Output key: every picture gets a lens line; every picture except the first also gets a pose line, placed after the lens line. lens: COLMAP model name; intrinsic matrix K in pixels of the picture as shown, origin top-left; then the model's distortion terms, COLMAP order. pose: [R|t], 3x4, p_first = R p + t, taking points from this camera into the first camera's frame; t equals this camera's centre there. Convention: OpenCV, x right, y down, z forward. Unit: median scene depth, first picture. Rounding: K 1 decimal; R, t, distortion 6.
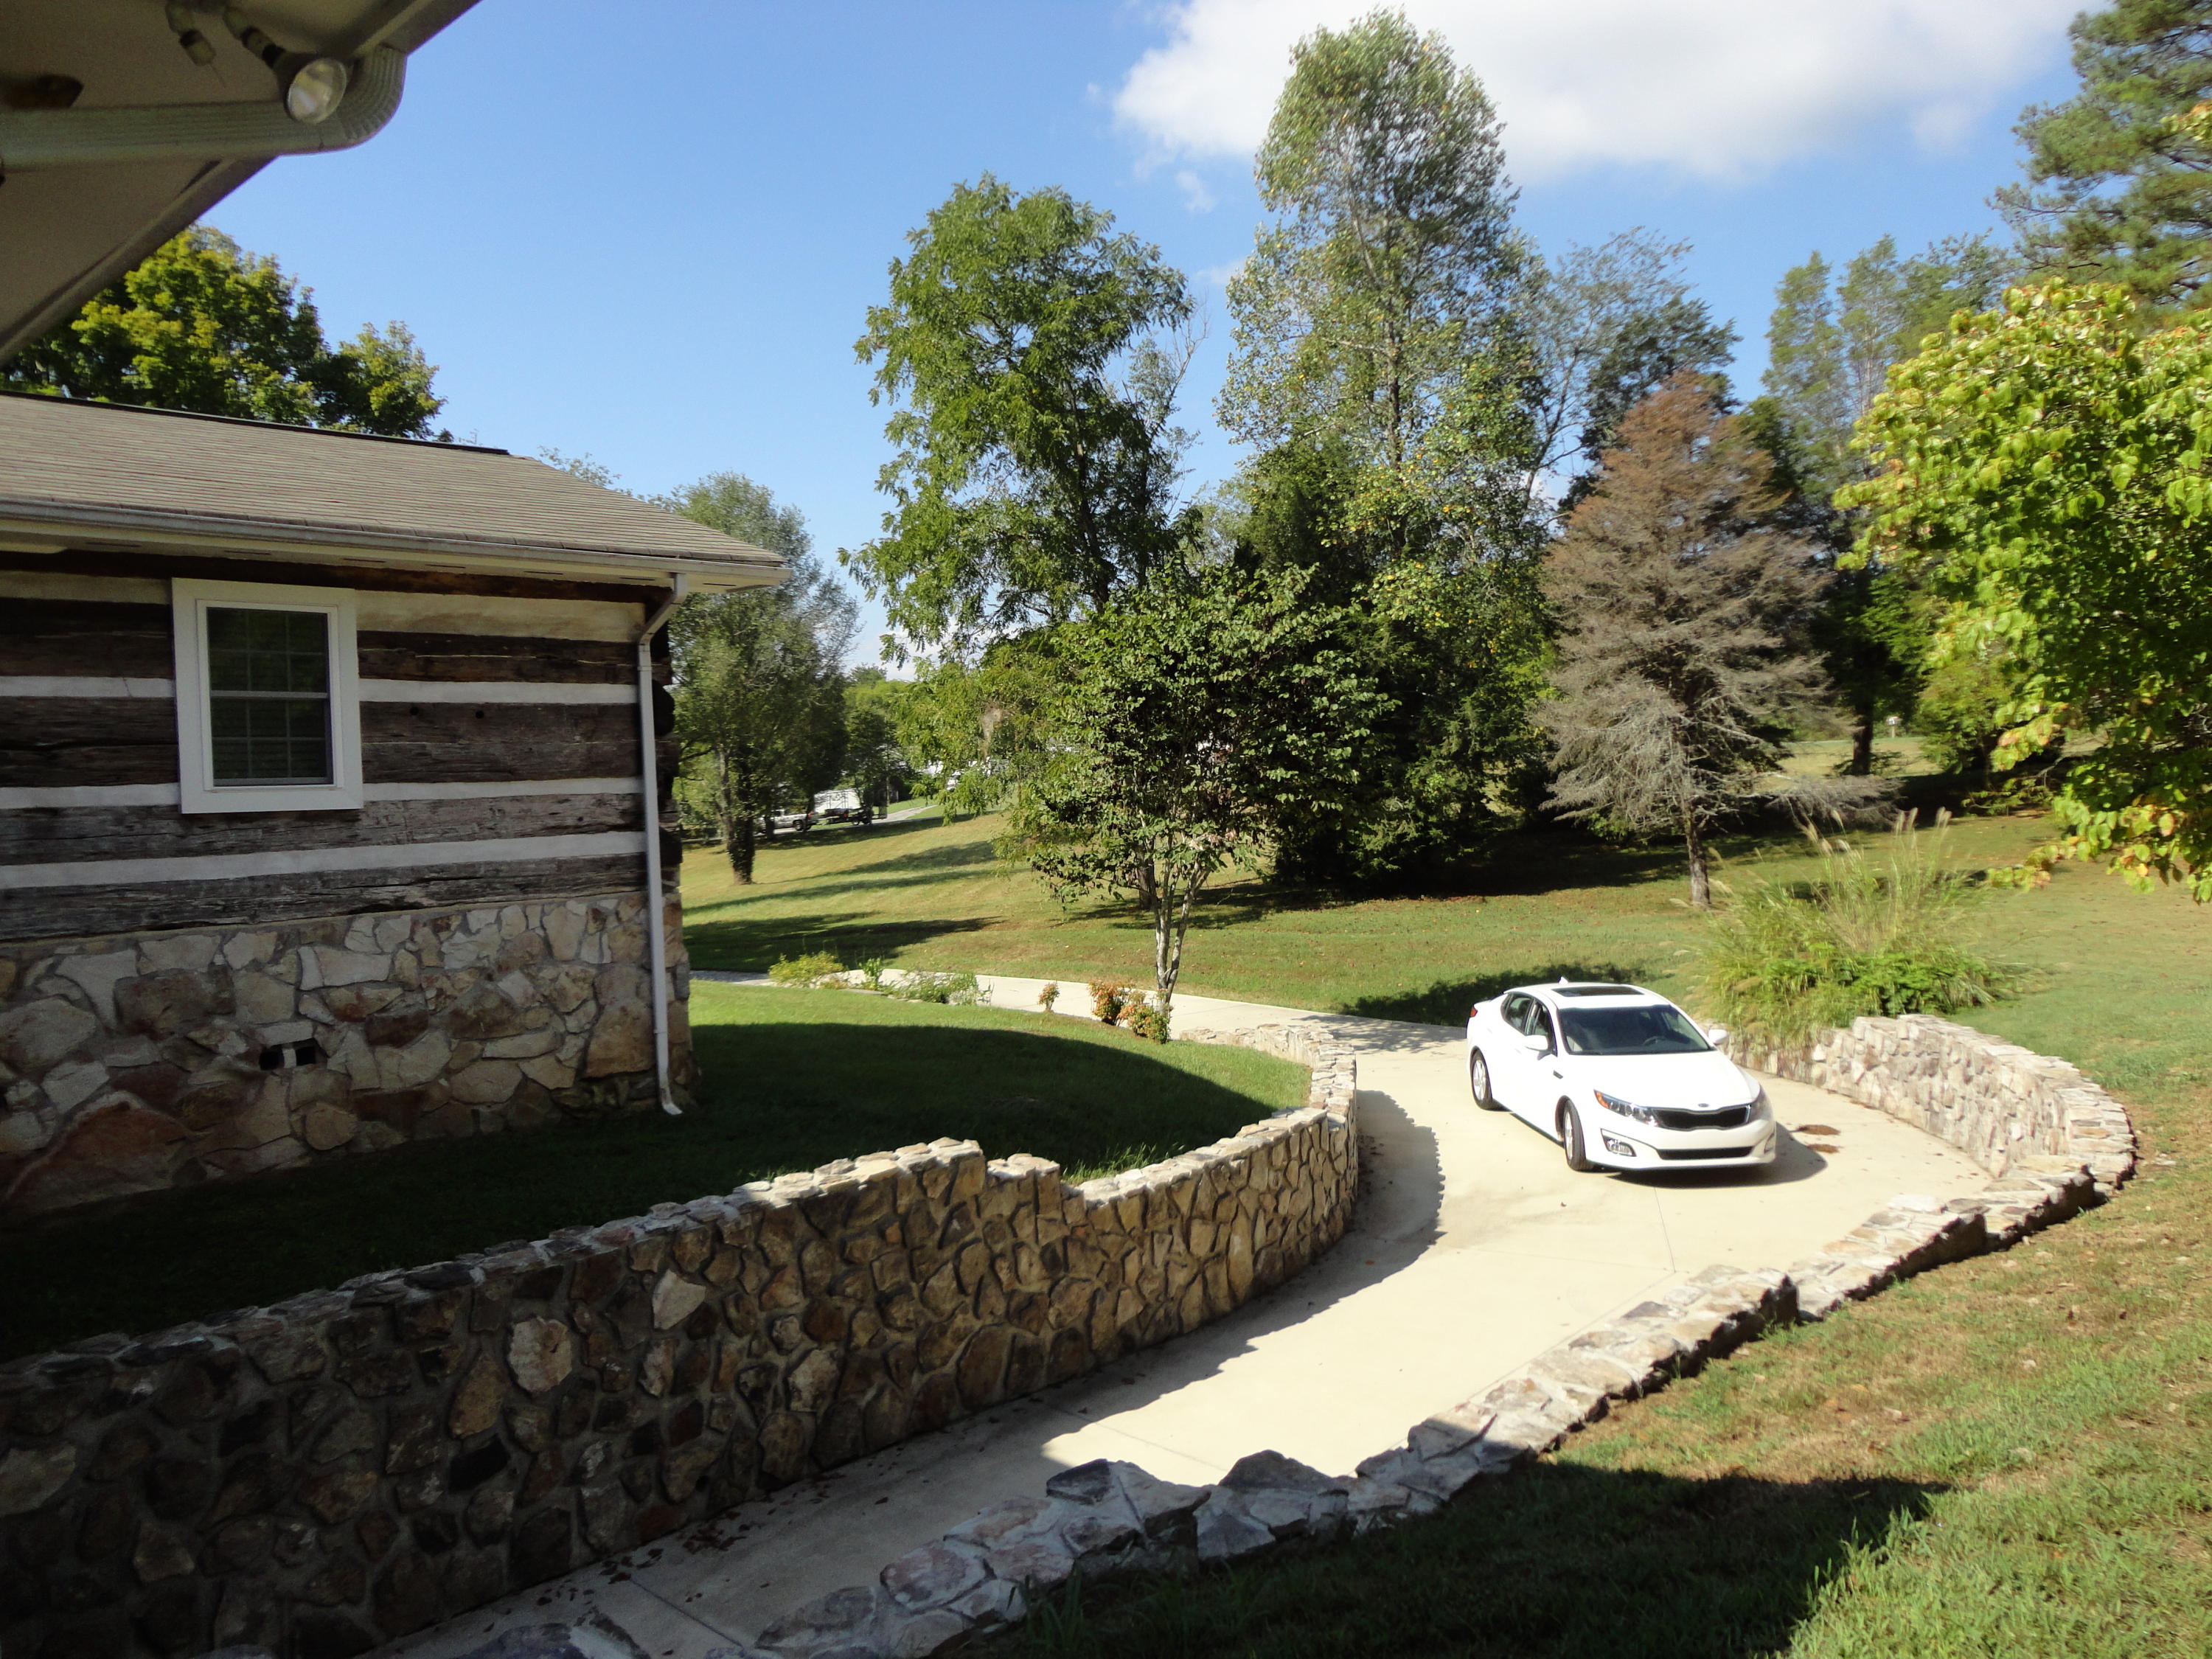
lens RADIAL K [[1589.2, 0, 1111.3], [0, 1589.2, 838.8], [0, 0, 1]] dist [-0.014574, 0.003199]
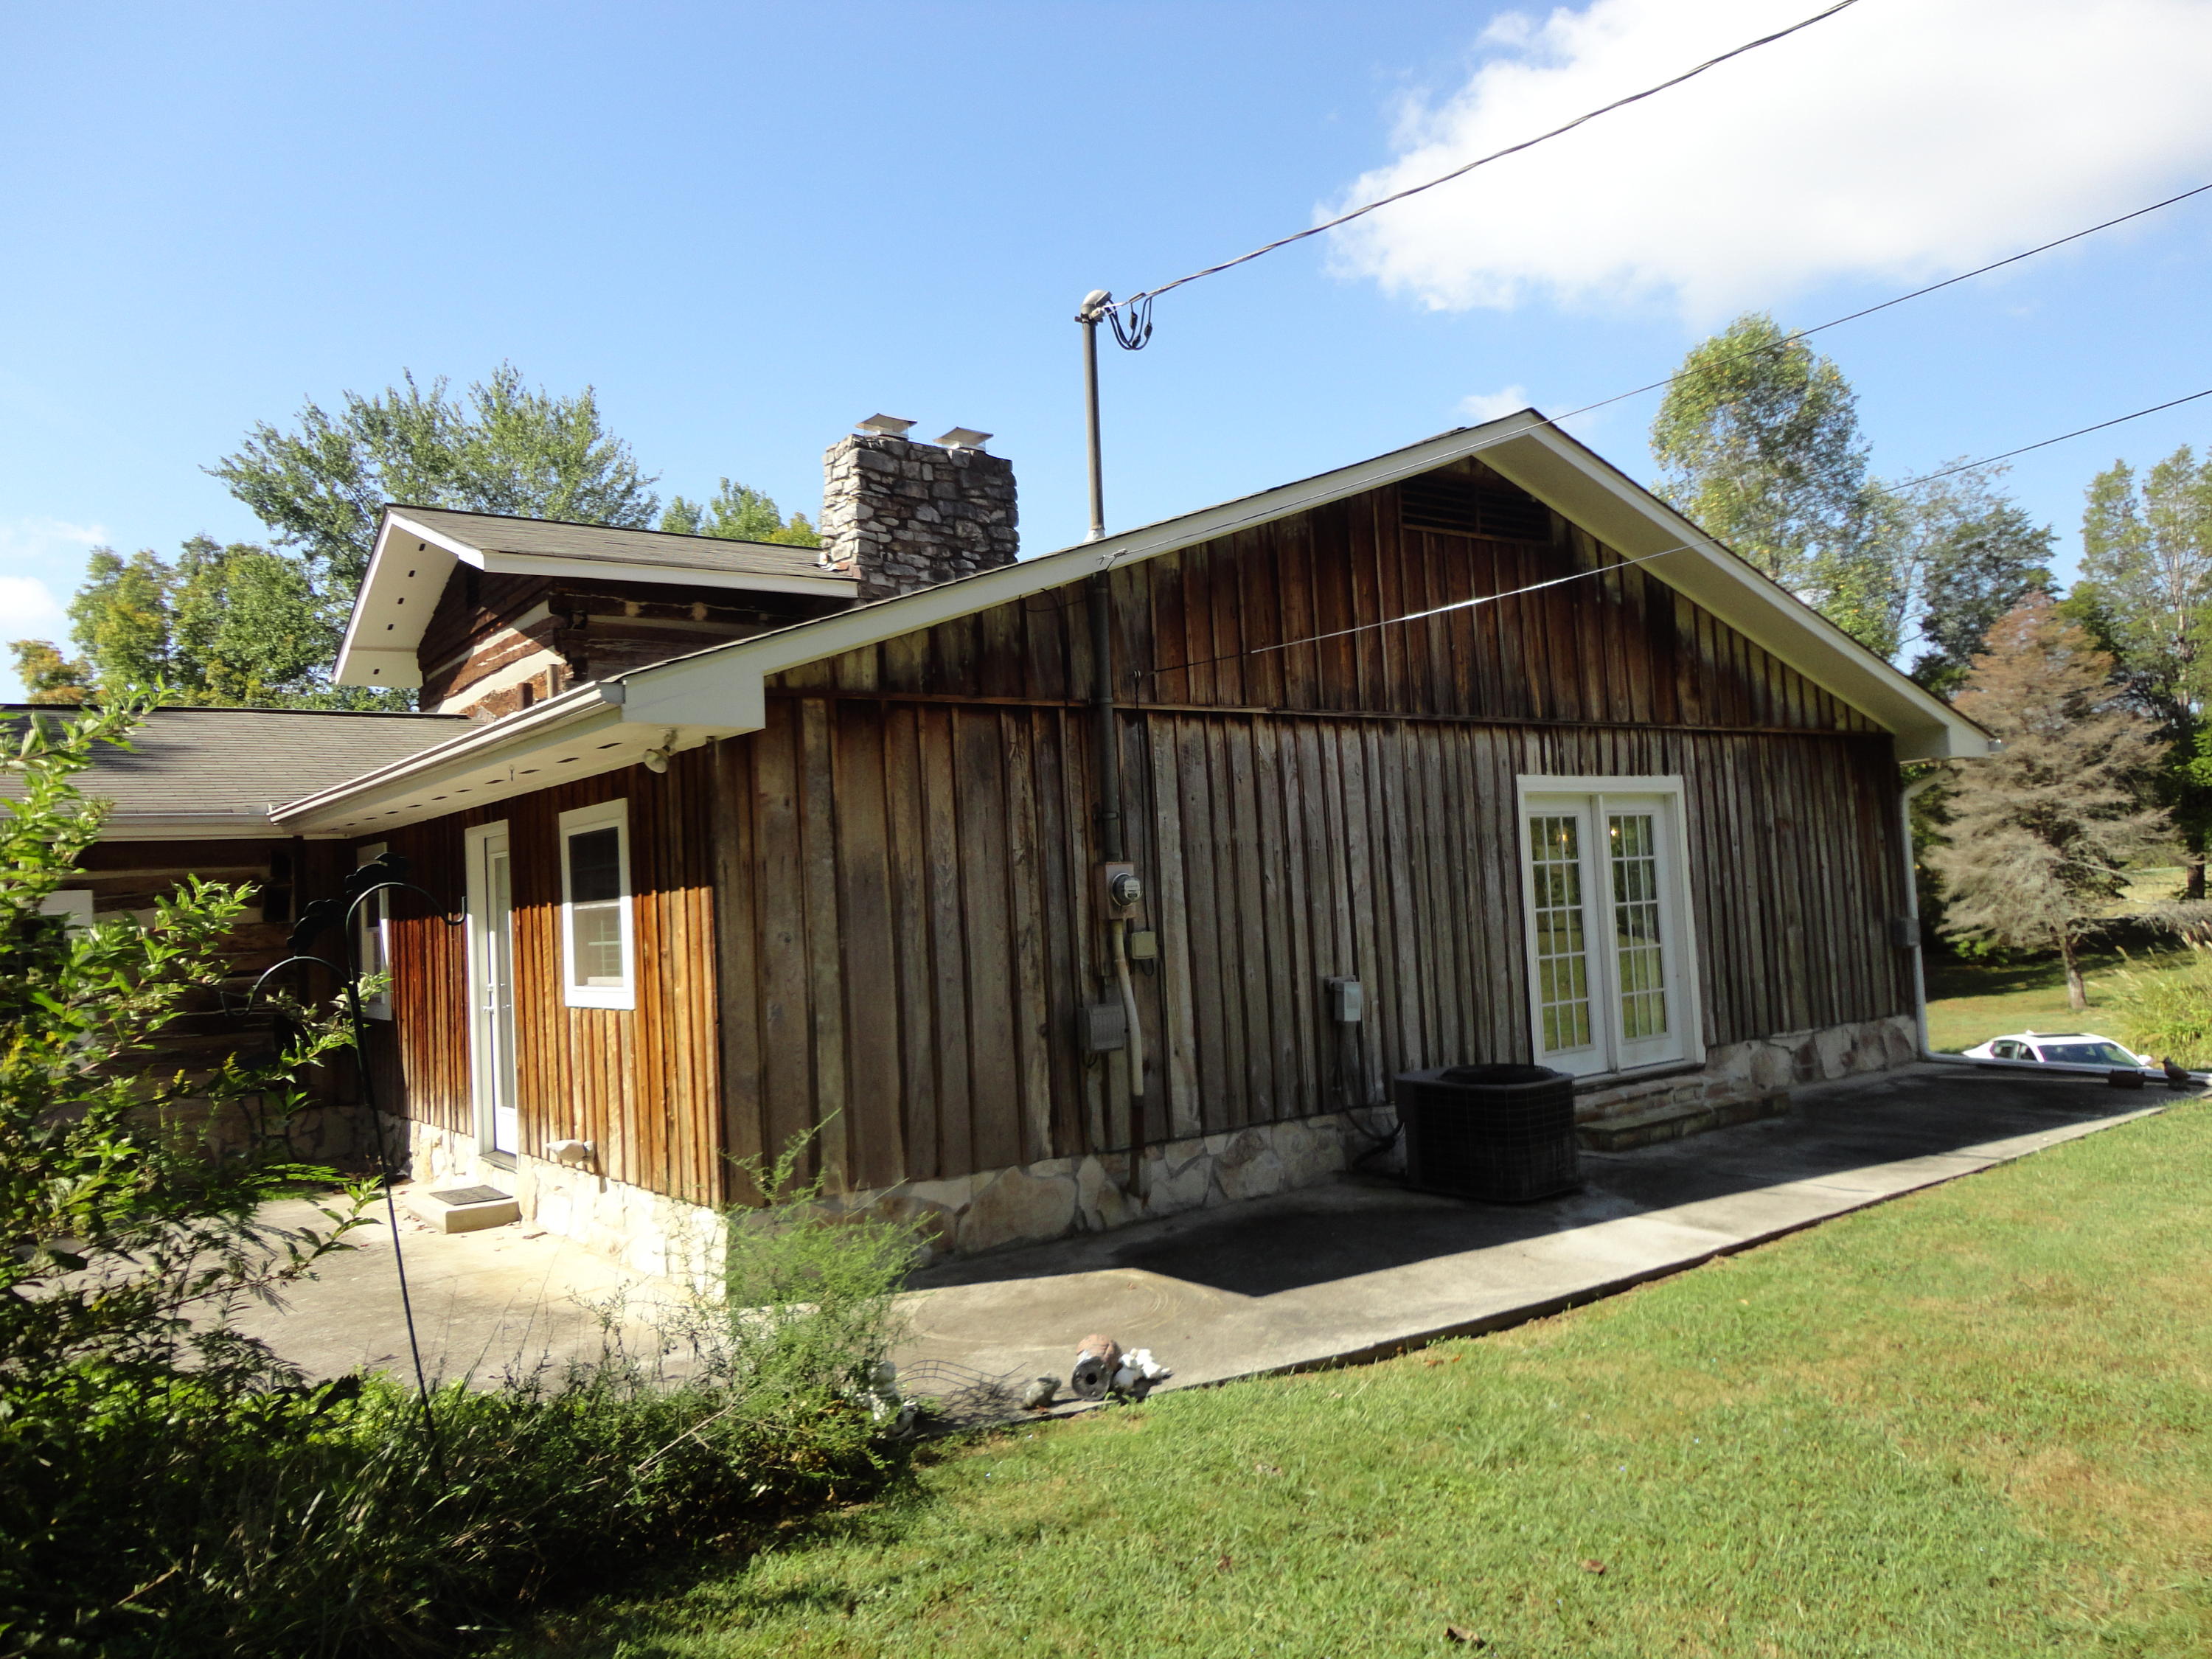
lens RADIAL K [[1615.7, 0, 1118.5], [0, 1615.7, 824.4], [0, 0, 1]] dist [-0.003329, 0.000323]
pose [[0.990499, -0.029992, -0.134209, -0.209044], [0.016112, 0.994516, -0.103338, 0.019131], [0.136572, 0.100194, 0.985550, -0.387254]]
